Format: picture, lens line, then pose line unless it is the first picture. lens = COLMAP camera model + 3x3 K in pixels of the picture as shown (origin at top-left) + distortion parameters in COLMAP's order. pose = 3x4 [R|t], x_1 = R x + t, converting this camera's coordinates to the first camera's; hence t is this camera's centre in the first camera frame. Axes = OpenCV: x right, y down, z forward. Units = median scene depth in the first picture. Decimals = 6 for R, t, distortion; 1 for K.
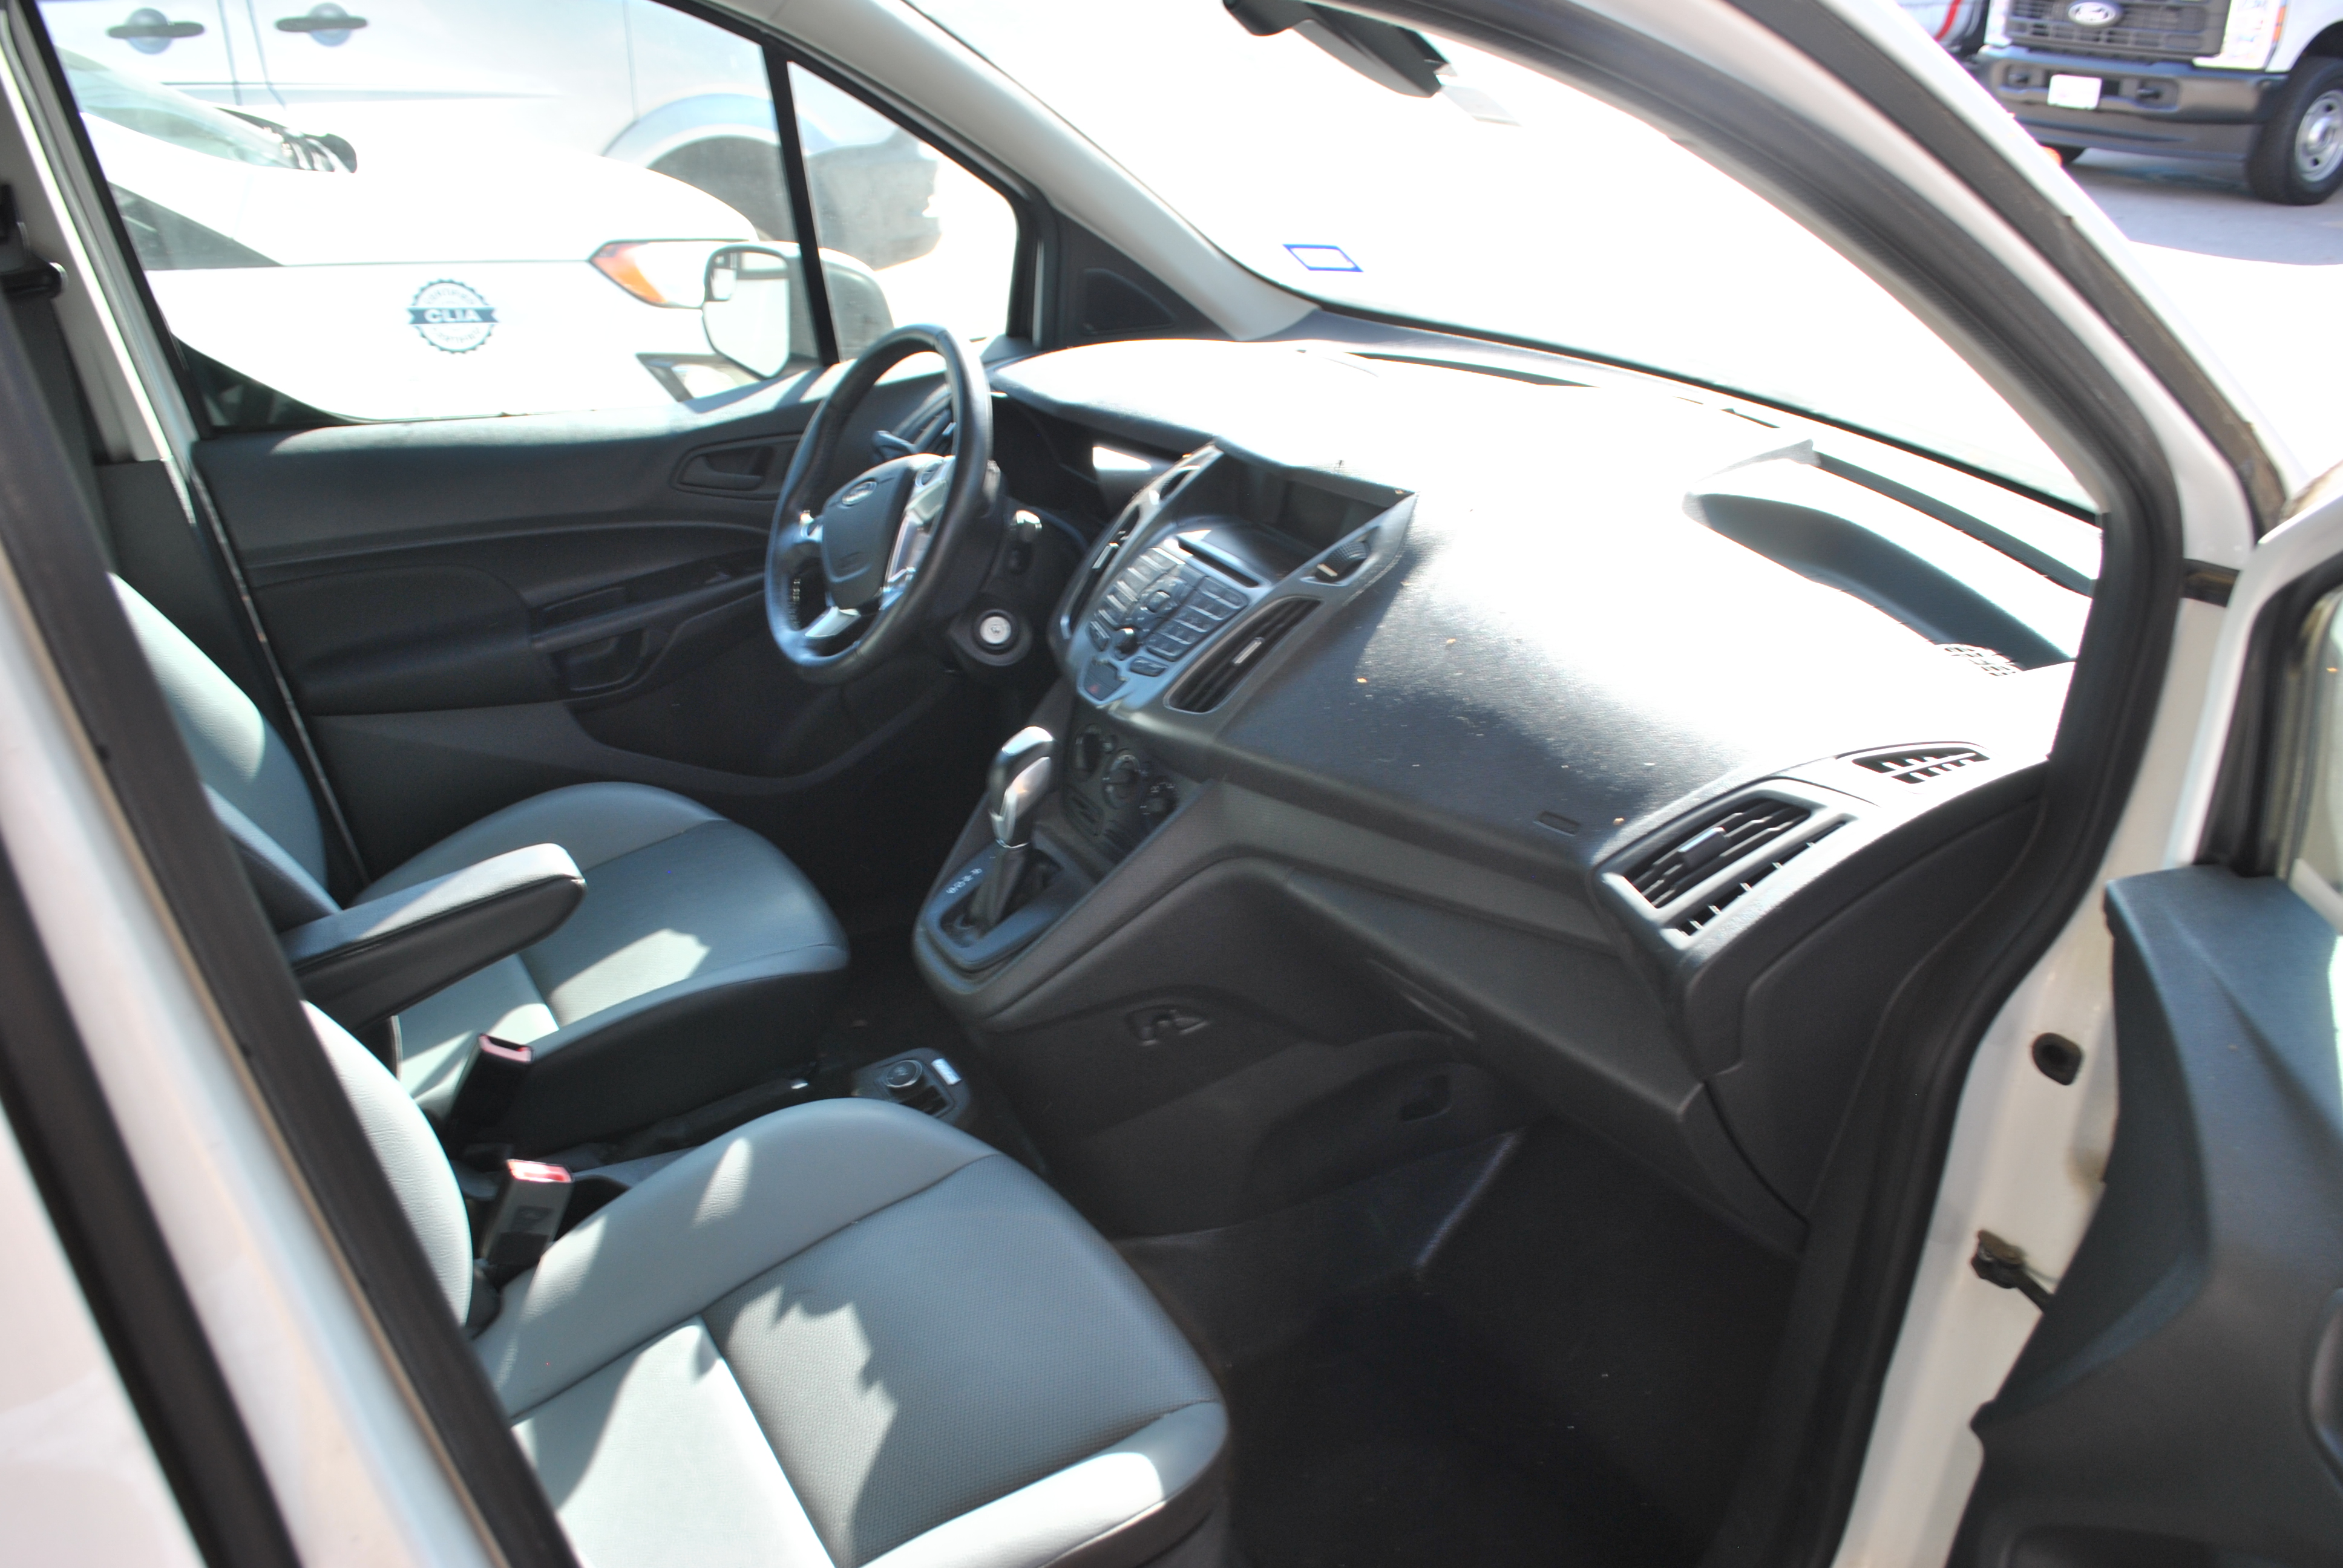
lens RADIAL K [[1845.3, 0, 1173.0], [0, 1845.3, 795.9], [0, 0, 1]] dist [-0.087574, 0.017349]
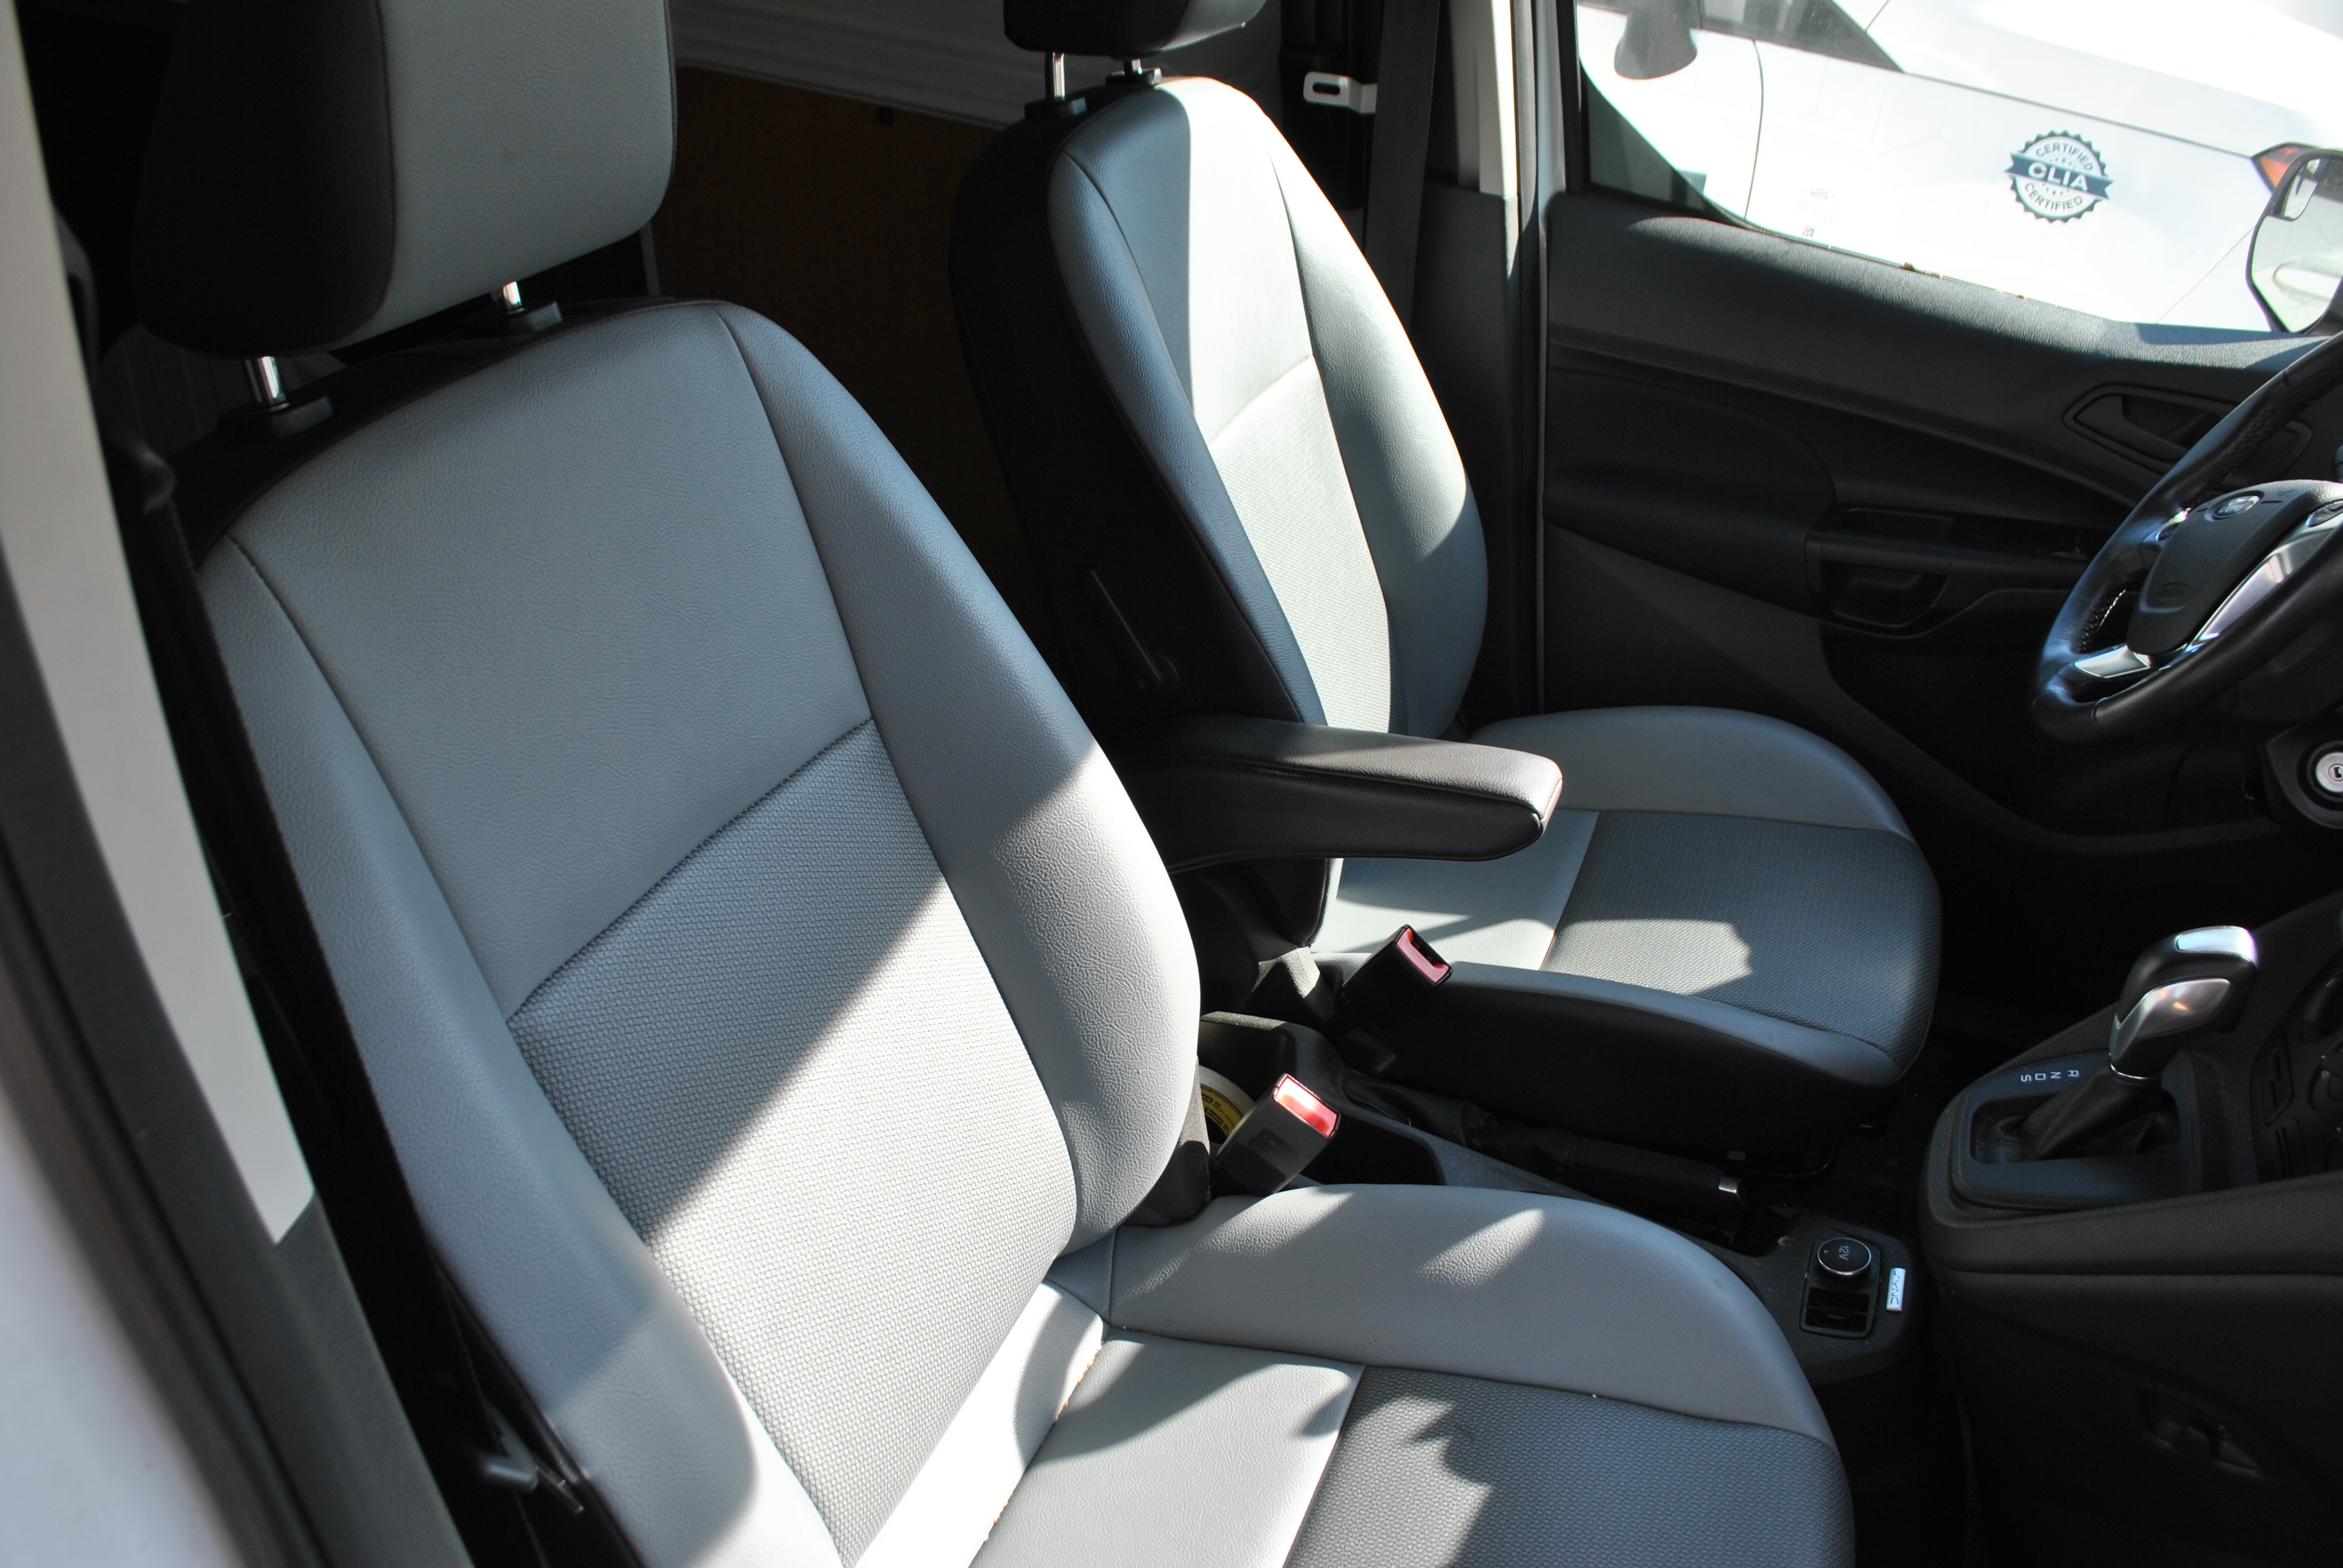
lens RADIAL K [[1845.3, 0, 1184.6], [0, 1845.3, 806.2], [0, 0, 1]] dist [-0.087574, 0.017349]
pose [[0.604475, 0.446186, -0.659946, 0.089855], [-0.396472, 0.887041, 0.236577, -0.073579], [0.690956, 0.118645, 0.713094, 0.286658]]
